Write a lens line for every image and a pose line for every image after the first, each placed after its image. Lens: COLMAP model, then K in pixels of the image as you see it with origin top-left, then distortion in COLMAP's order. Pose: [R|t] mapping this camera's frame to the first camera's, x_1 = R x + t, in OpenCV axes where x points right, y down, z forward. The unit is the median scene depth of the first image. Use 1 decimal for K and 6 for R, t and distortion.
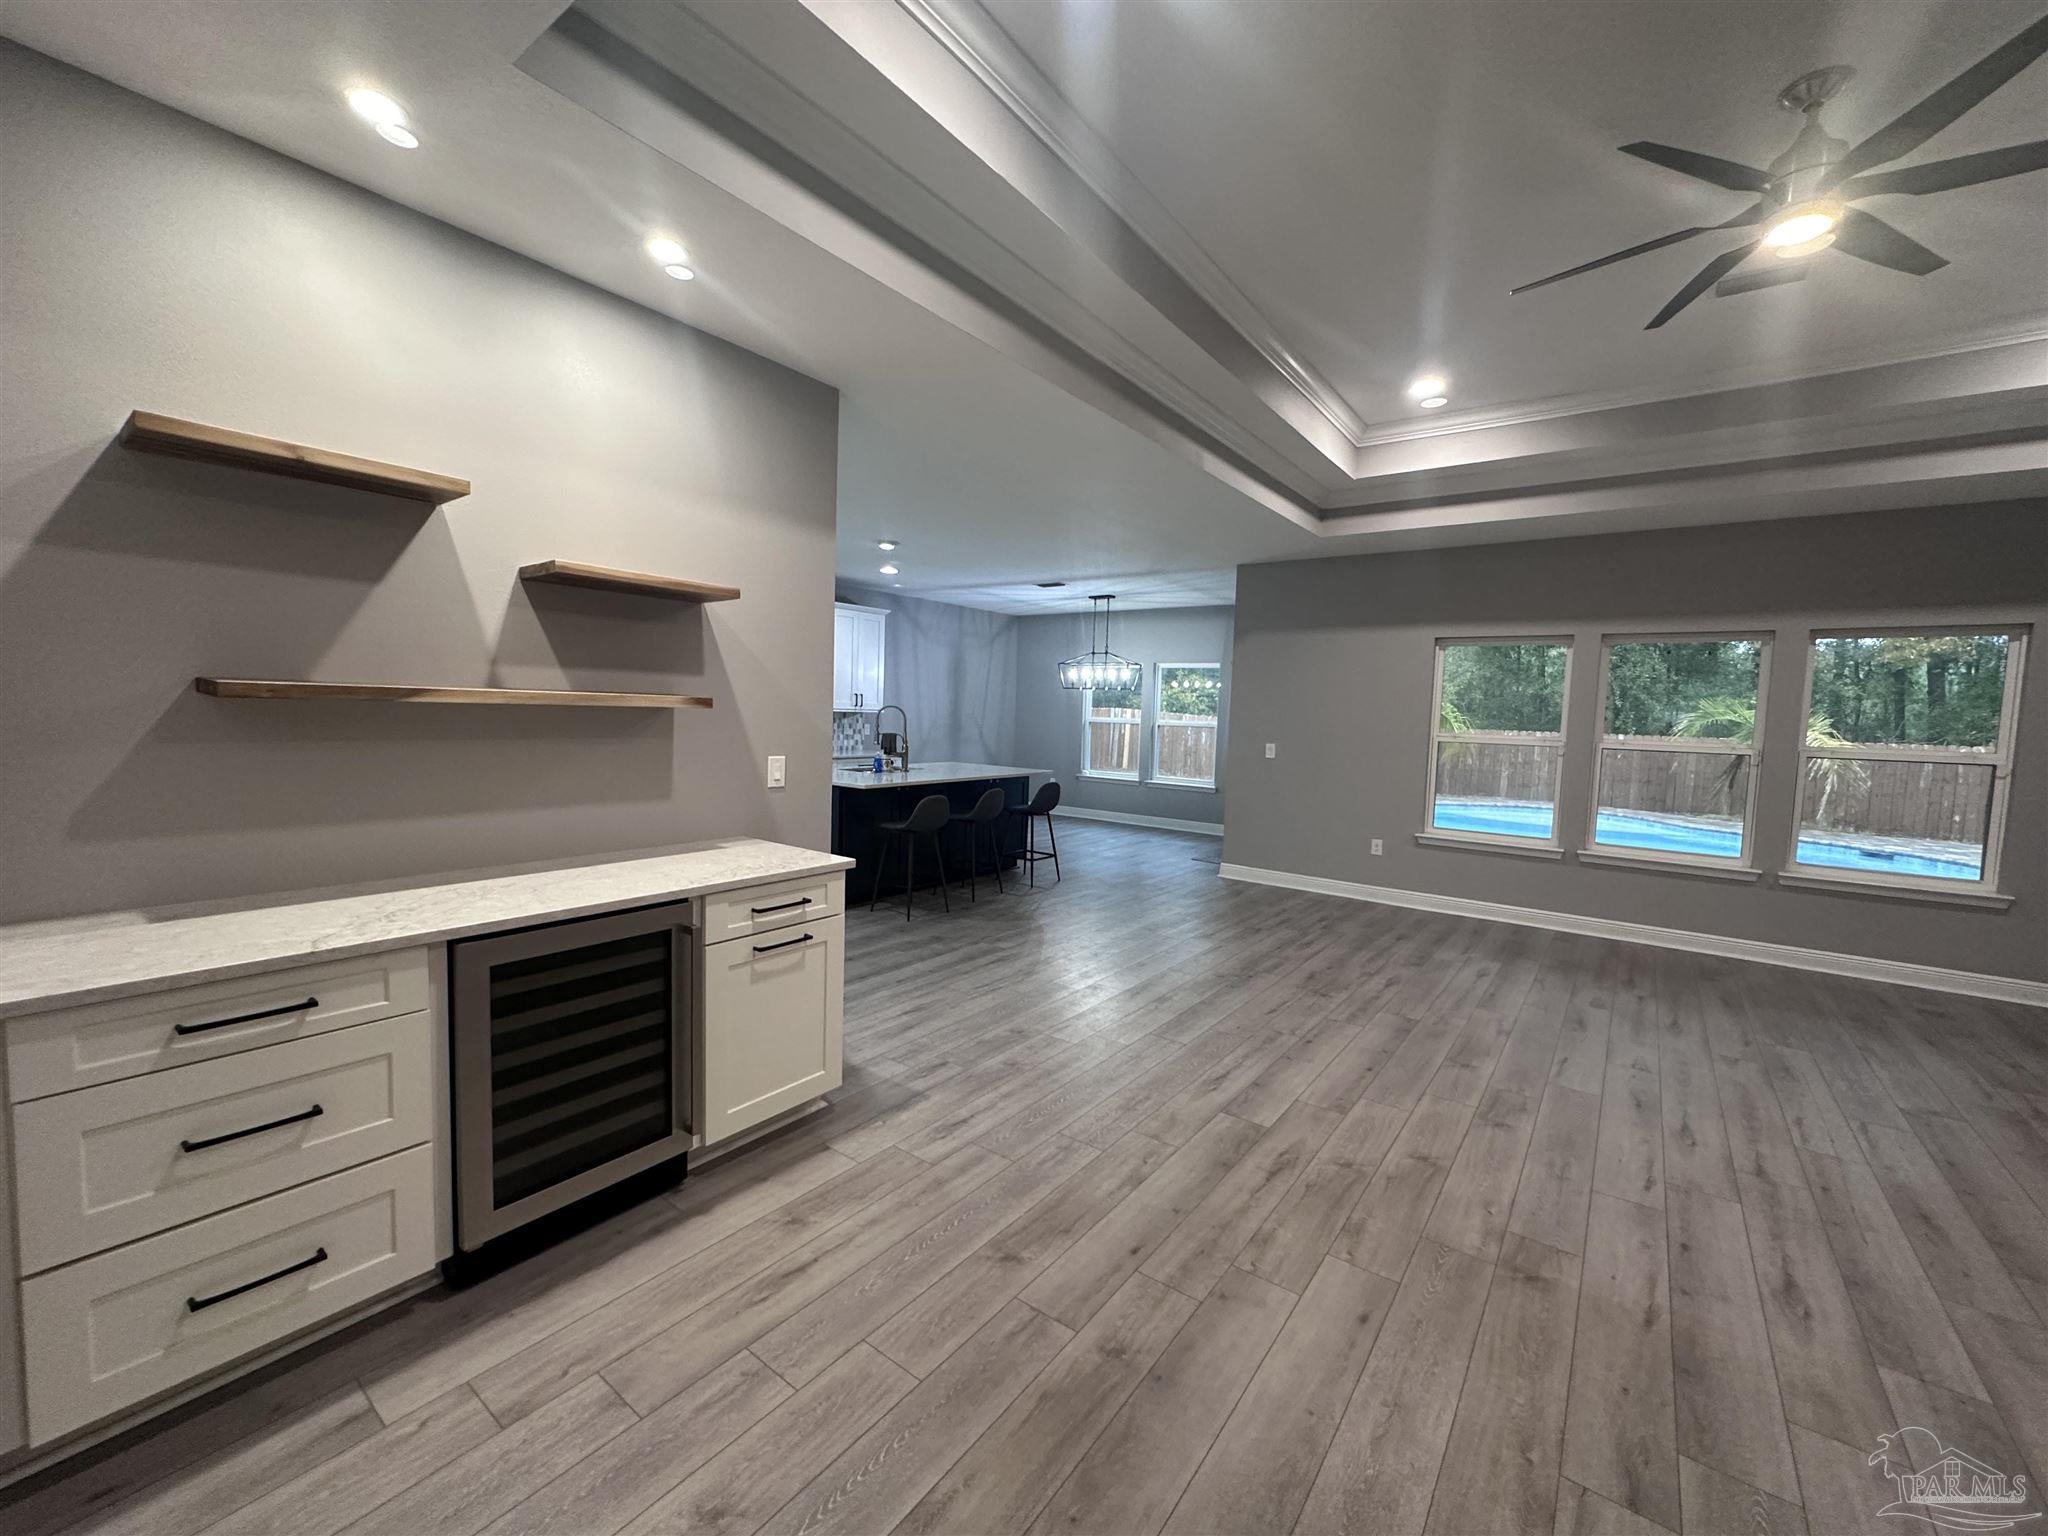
lens RADIAL K [[819.7, 0, 1021.2], [0, 819.7, 767.4], [0, 0, 1]] dist [-0.002705, 0.000750]
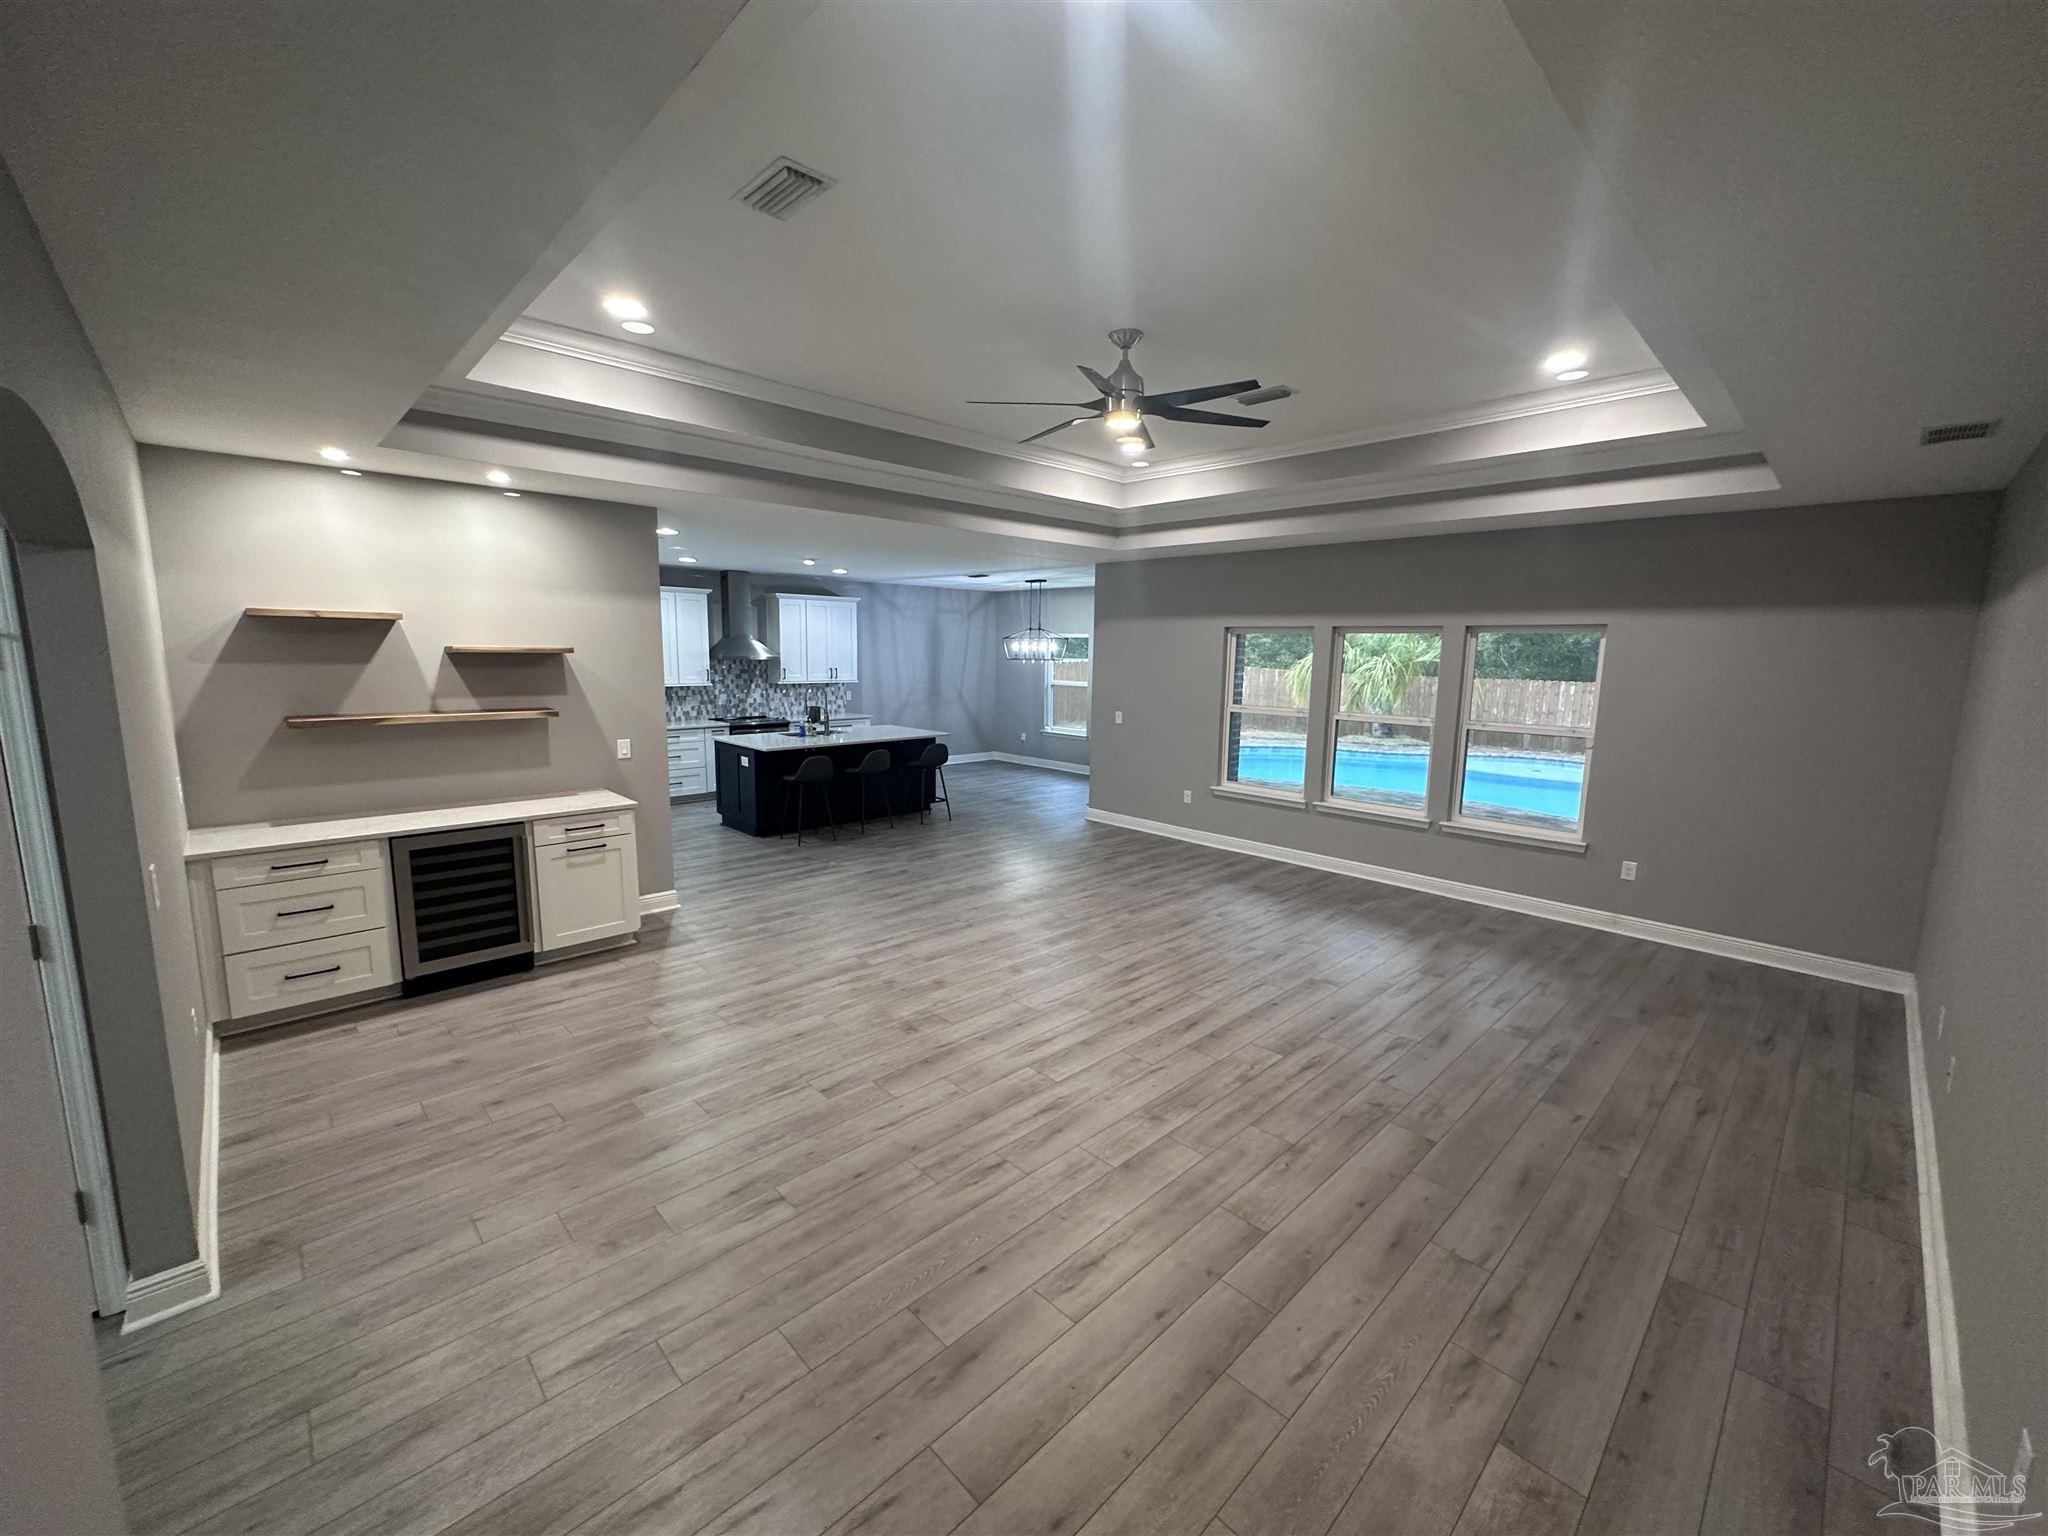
lens RADIAL K [[819.7, 0, 1021.2], [0, 819.7, 767.4], [0, 0, 1]] dist [-0.002705, 0.000750]
pose [[0.987294, 0.005809, -0.158796, 0.726024], [0.005518, 0.997475, 0.070797, -0.067802], [0.158806, -0.070774, 0.984770, -0.481902]]
